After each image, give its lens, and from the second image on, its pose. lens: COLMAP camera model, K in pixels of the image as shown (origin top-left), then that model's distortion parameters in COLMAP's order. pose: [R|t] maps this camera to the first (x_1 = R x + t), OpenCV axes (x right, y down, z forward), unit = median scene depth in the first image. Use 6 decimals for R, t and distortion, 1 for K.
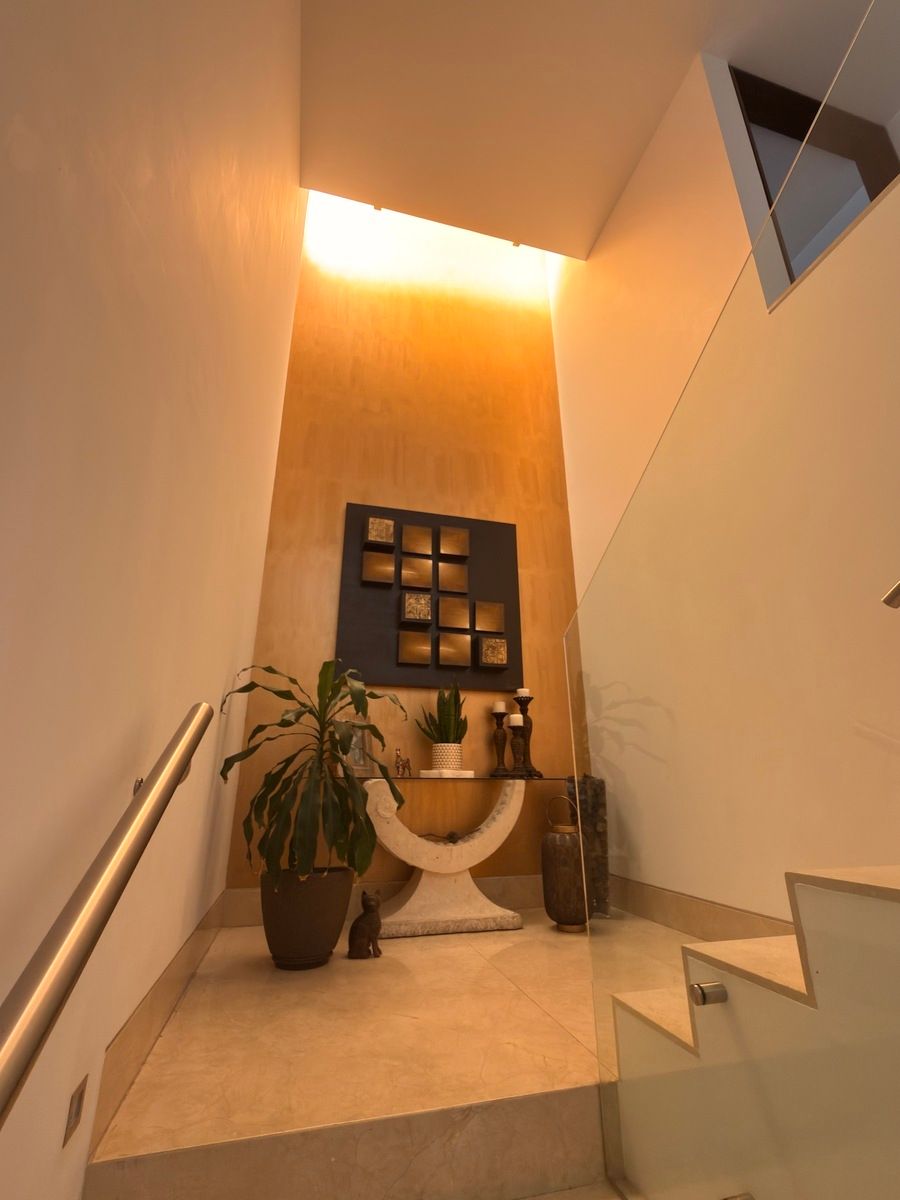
lens RADIAL K [[520.2, 0, 449.2], [0, 520.2, 602.4], [0, 0, 1]] dist [-0.000114, -0.000008]
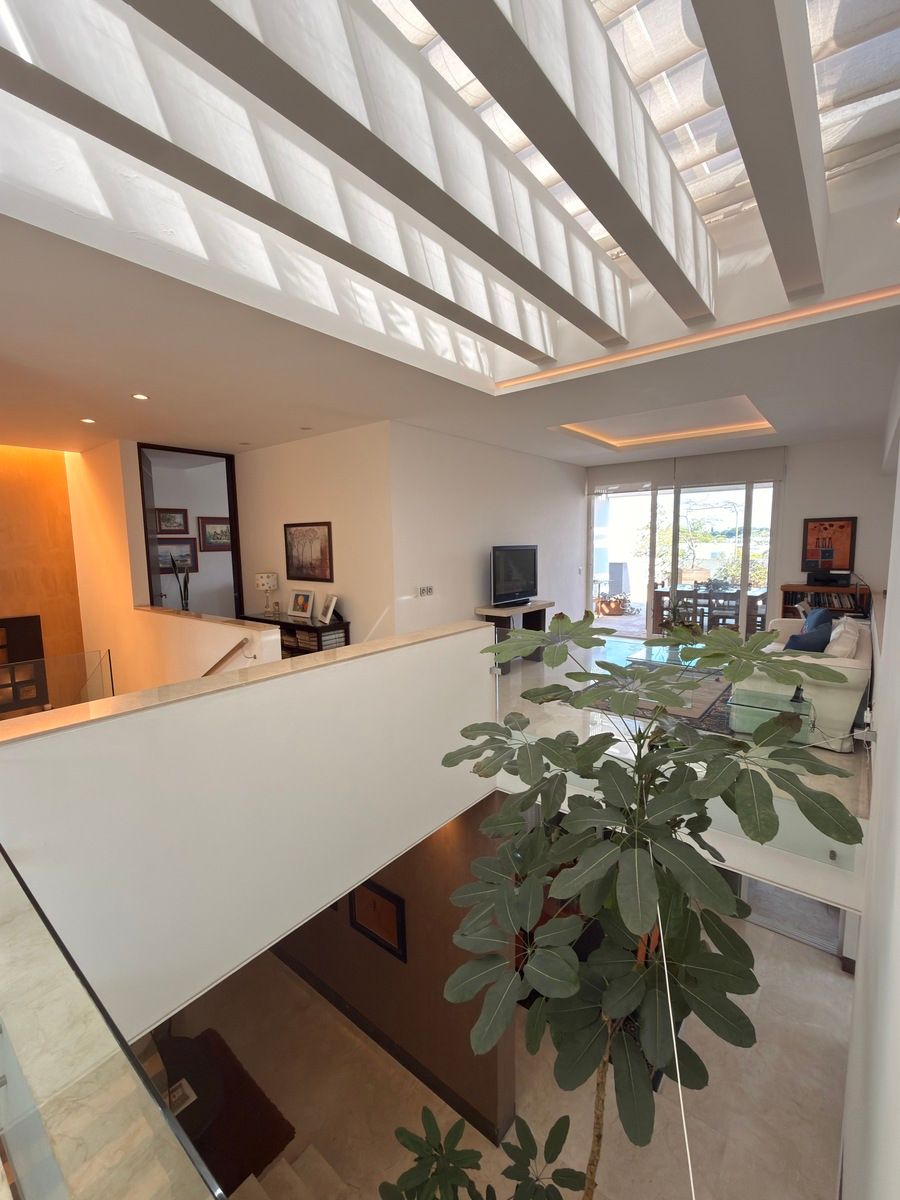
lens RADIAL K [[520.2, 0, 450.0], [0, 520.2, 599.8], [0, 0, 1]] dist [-0.000114, -0.000008]
pose [[0.805340, -0.074511, 0.588111, 0.219398], [-0.188239, 0.908584, 0.372882, -1.164715], [-0.562132, -0.411003, 0.717694, -1.115789]]
